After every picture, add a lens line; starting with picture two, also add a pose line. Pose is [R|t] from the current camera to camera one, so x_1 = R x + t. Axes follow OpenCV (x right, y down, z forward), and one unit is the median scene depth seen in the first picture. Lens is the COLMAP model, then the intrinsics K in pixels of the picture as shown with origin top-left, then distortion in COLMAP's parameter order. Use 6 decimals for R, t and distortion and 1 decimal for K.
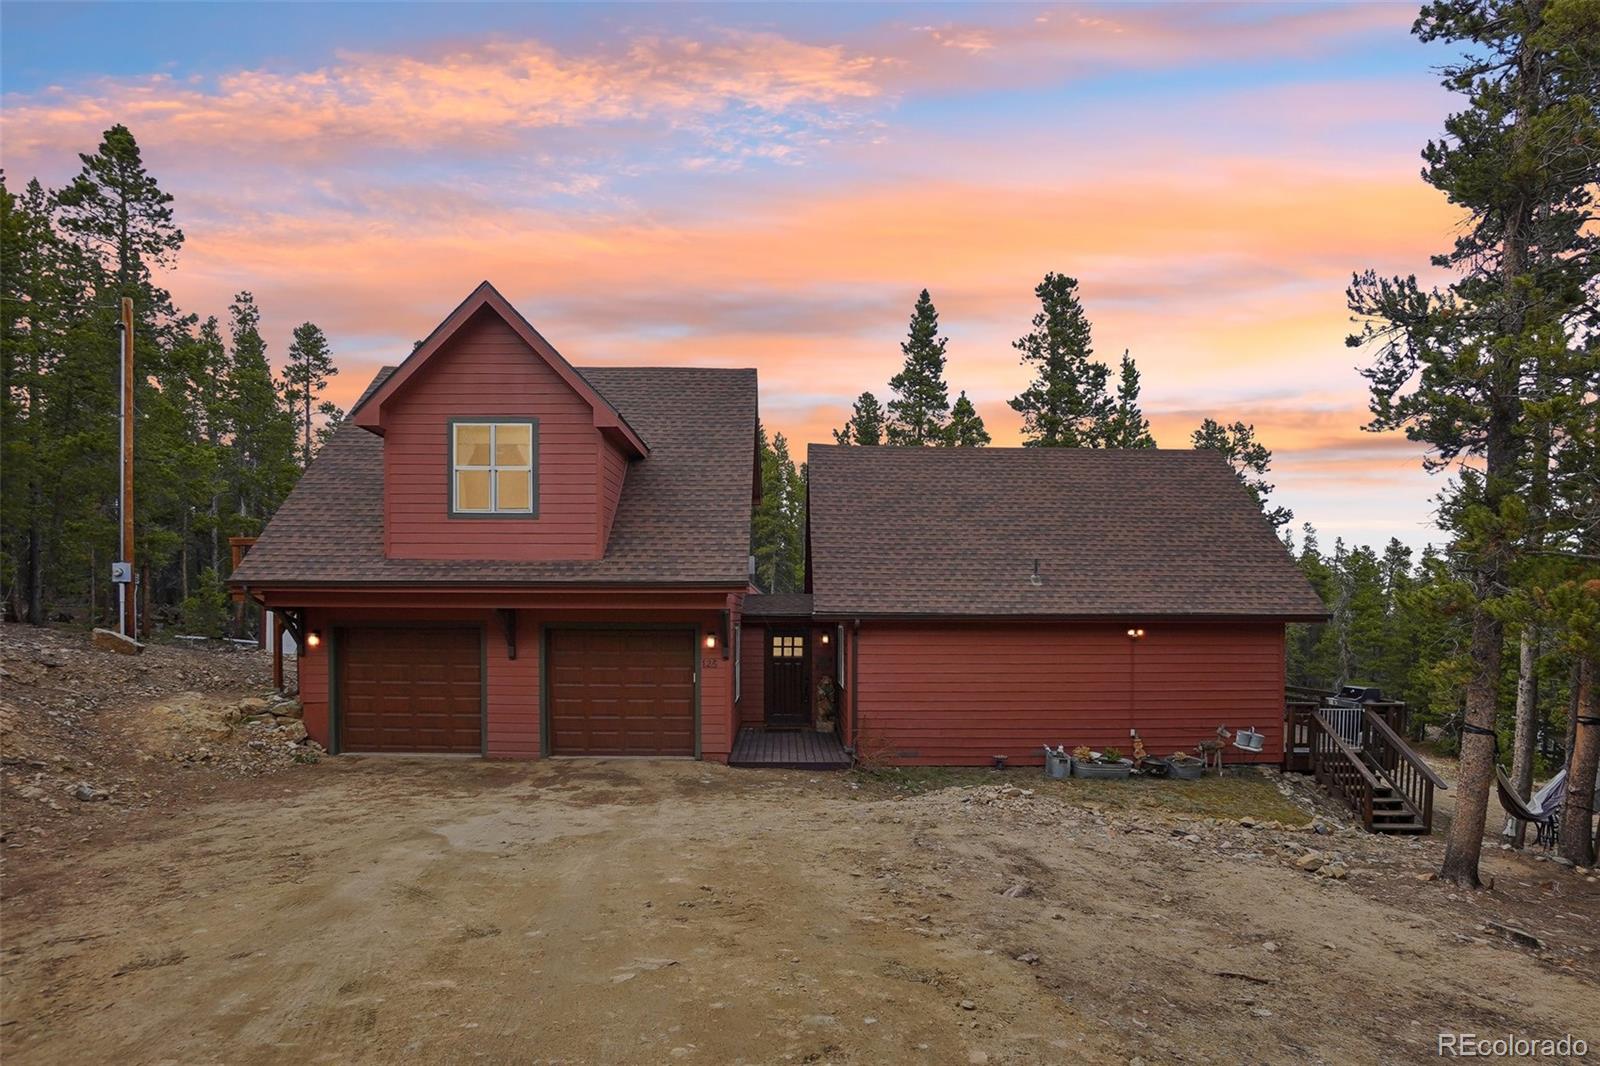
lens RADIAL K [[771.4, 0, 772.9], [0, 771.4, 619.8], [0, 0, 1]] dist [-0.005286, -0.000644]
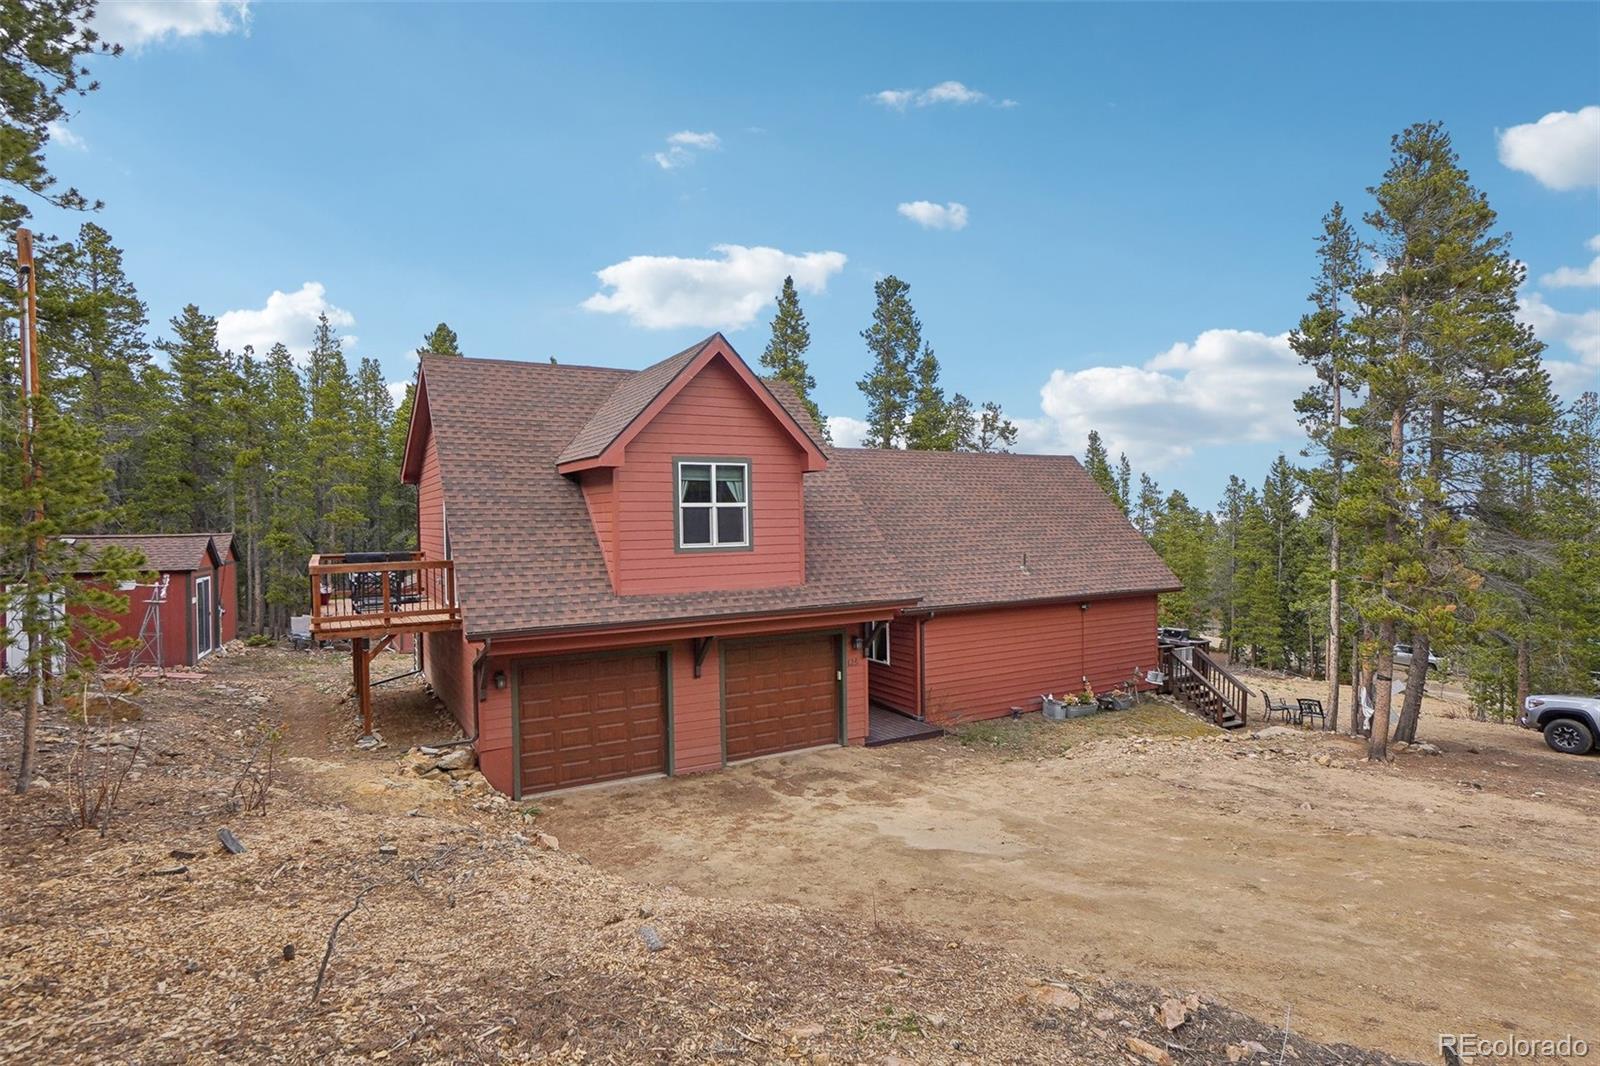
lens RADIAL K [[828.8, 0, 798.1], [0, 828.8, 534.1], [0, 0, 1]] dist [0.021646, 0.000577]
pose [[0.864909, -0.026361, 0.501237, -0.775436], [0.022466, 0.999652, 0.013806, -0.156752], [-0.501426, -0.000680, 0.865200, -0.046513]]
